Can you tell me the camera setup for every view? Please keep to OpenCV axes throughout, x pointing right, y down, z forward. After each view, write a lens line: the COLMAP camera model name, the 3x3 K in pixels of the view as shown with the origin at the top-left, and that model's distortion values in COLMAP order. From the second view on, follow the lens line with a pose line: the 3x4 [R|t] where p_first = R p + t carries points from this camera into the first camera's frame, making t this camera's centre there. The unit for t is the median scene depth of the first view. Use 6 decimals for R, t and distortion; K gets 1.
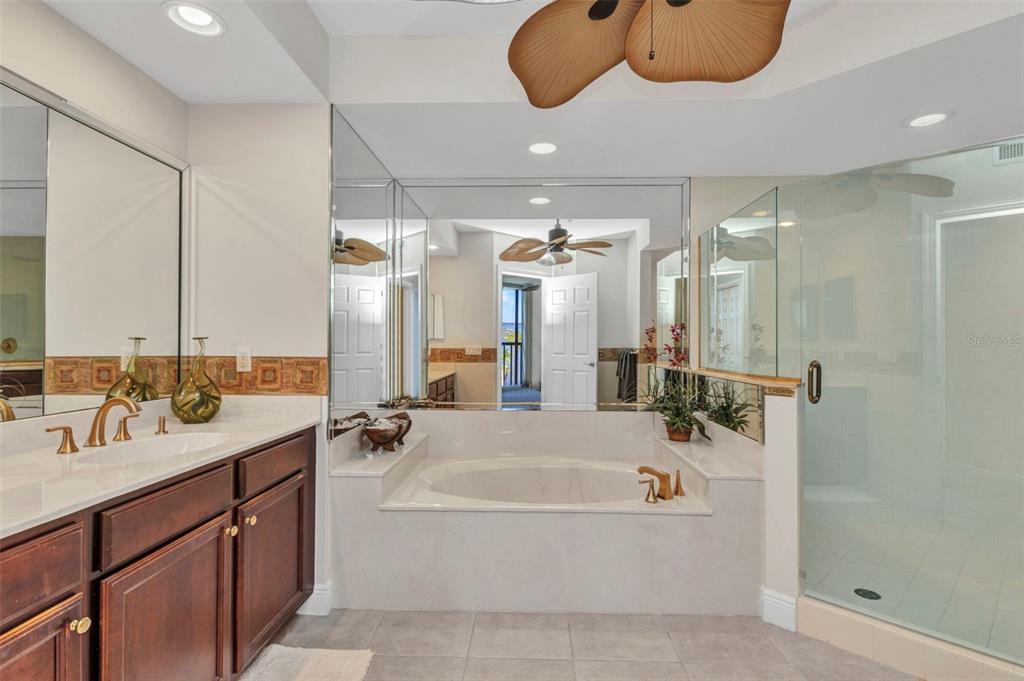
lens RADIAL K [[504.2, 0, 513.3], [0, 504.2, 344.9], [0, 0, 1]] dist [0.025082, 0.000433]
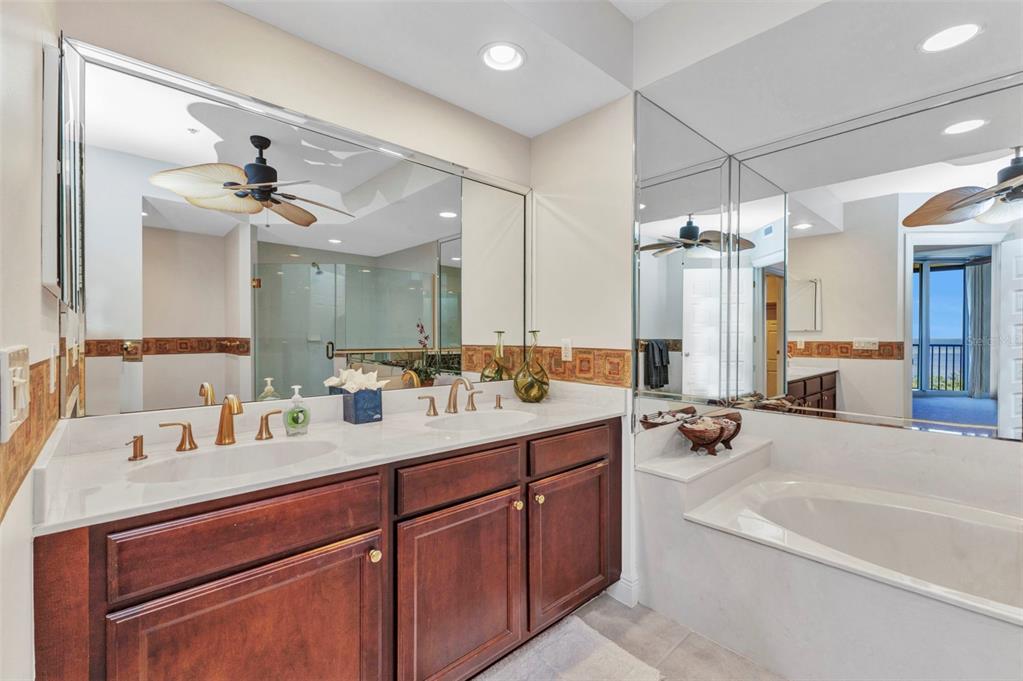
lens RADIAL K [[441.1, 0, 511.5], [0, 441.1, 340.5], [0, 0, 1]] dist [0.011212, 0.000191]
pose [[0.700868, 0.007292, -0.713254, 0.085626], [-0.001906, 0.999963, 0.008350, -0.000776], [0.713289, -0.004493, 0.700856, 0.223972]]
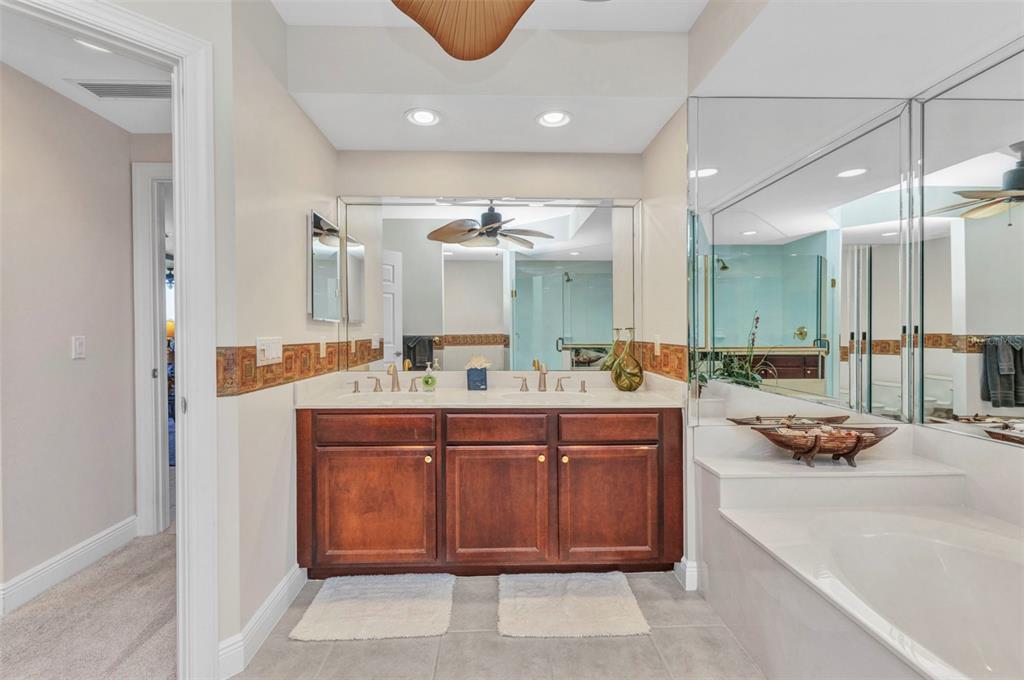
lens RADIAL K [[453.0, 0, 512.0], [0, 453.0, 340.0], [0, 0, 1]] dist [-0.000494, -0.000308]
pose [[0.062185, 0.014484, -0.997960, 0.538085], [0.002282, 0.999890, 0.014654, -0.000651], [0.998062, -0.003188, 0.062145, 0.587028]]
